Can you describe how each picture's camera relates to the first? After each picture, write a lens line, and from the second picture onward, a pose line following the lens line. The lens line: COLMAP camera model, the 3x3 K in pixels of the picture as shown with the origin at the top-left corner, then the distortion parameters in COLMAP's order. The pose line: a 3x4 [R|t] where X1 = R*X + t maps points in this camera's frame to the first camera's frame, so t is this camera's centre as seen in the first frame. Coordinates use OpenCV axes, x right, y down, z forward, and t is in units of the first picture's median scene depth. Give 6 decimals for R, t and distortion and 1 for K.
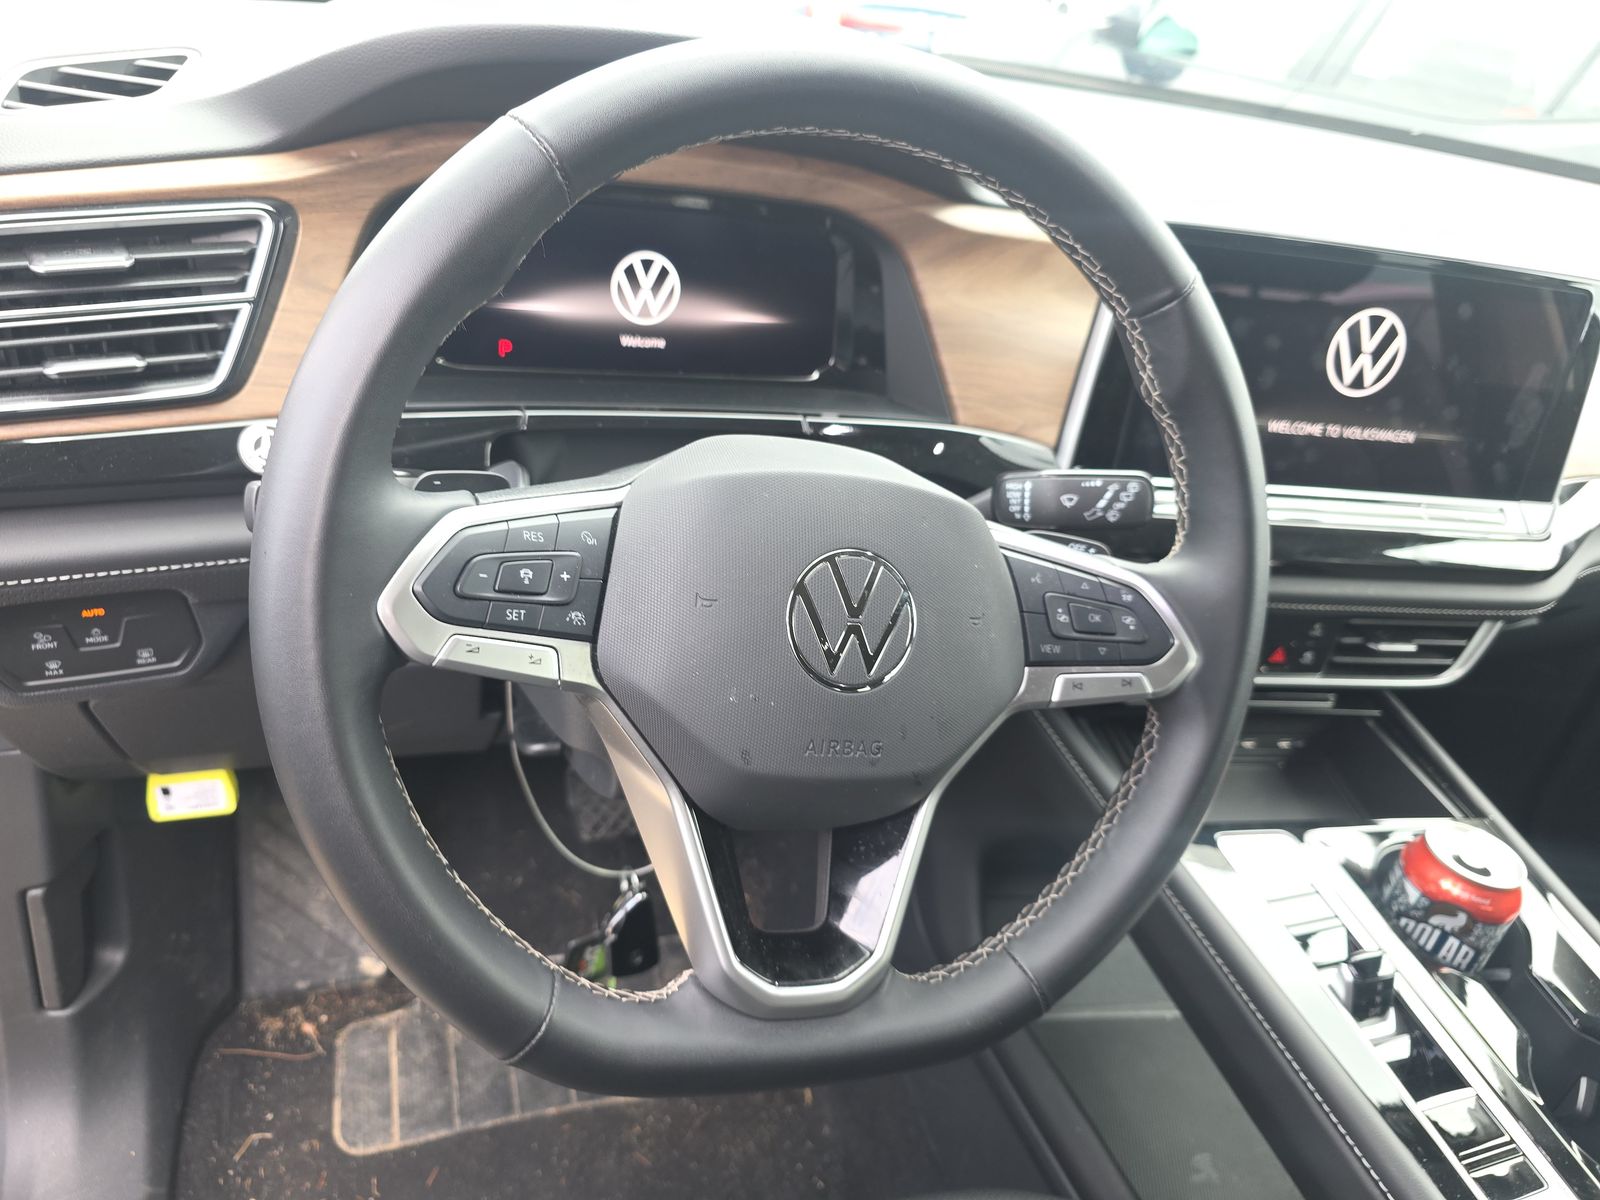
lens RADIAL K [[1089.6, 0, 800.0], [0, 1089.6, 600.0], [0, 0, 1]] dist [-0.005749, -0.003614]
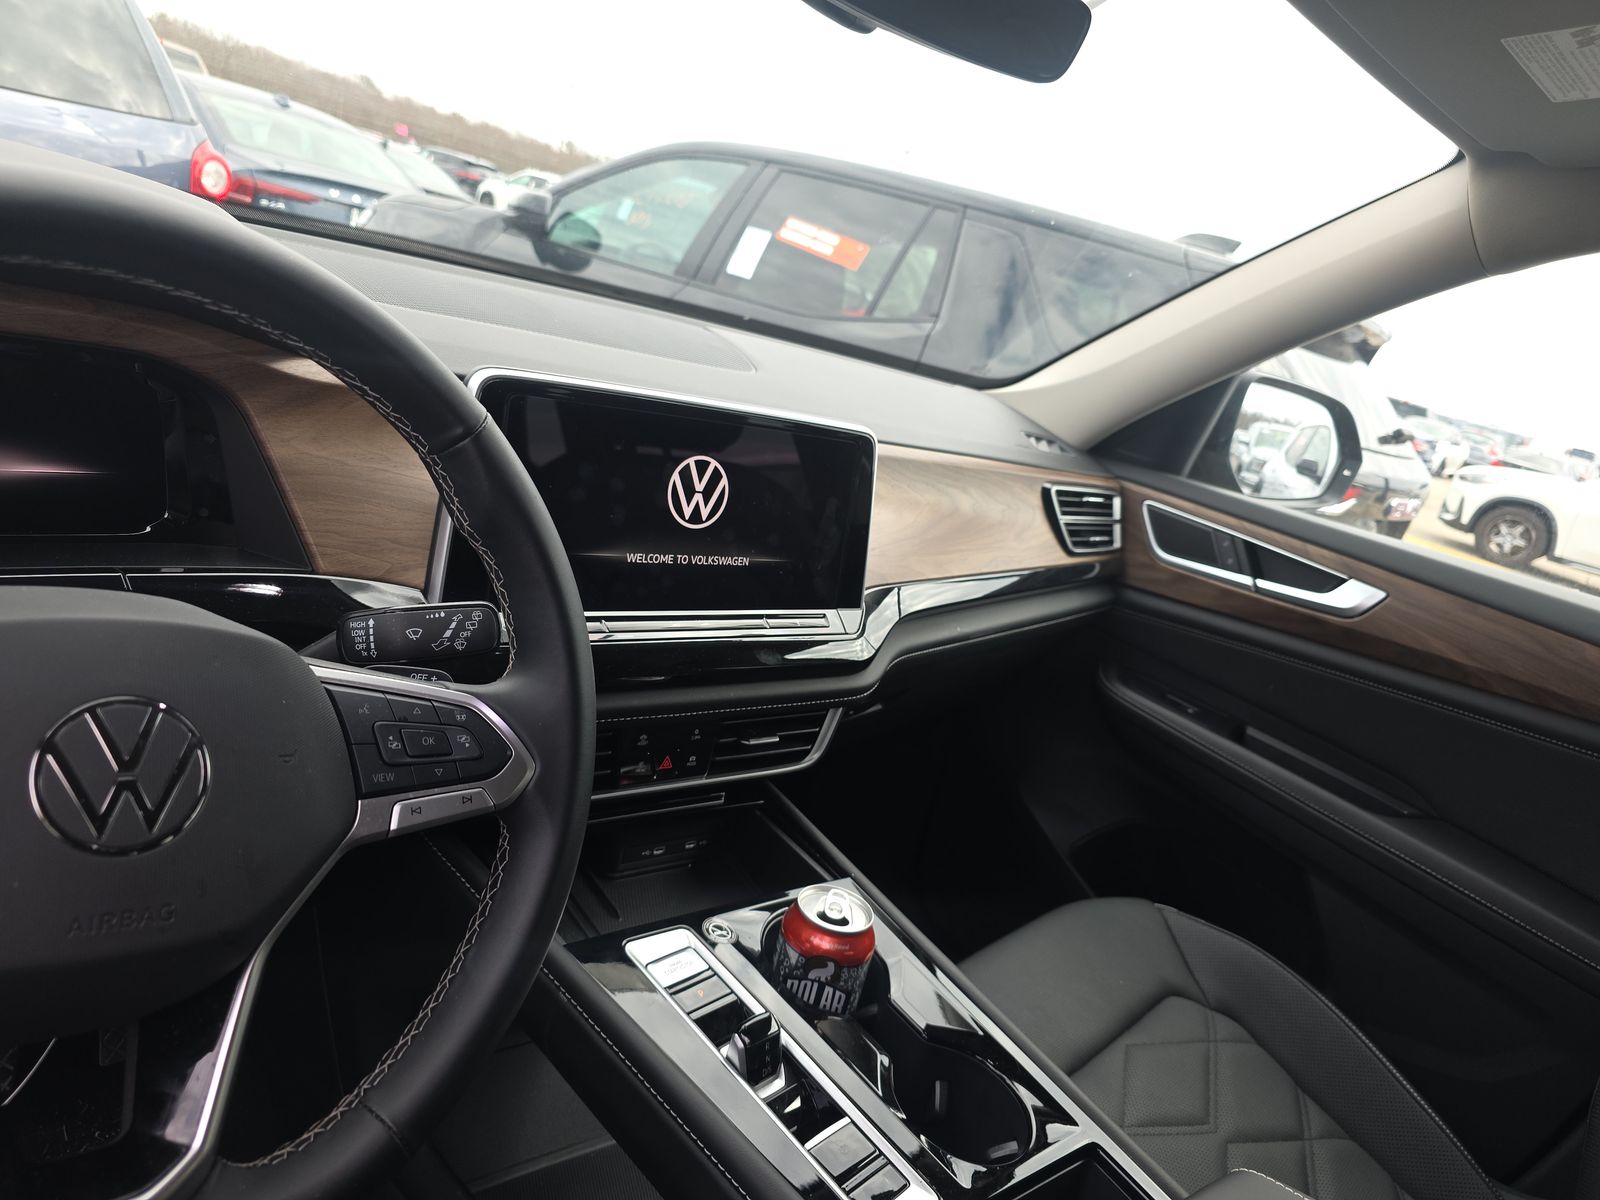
lens RADIAL K [[1065.9, 0, 800.0], [0, 1065.9, 600.0], [0, 0, 1]] dist [0.048513, -0.056394]
pose [[0.884017, -0.071799, 0.461908, 0.085852], [0.137252, 0.984448, -0.109656, 0.031032], [-0.446852, 0.160335, 0.880123, -0.043813]]
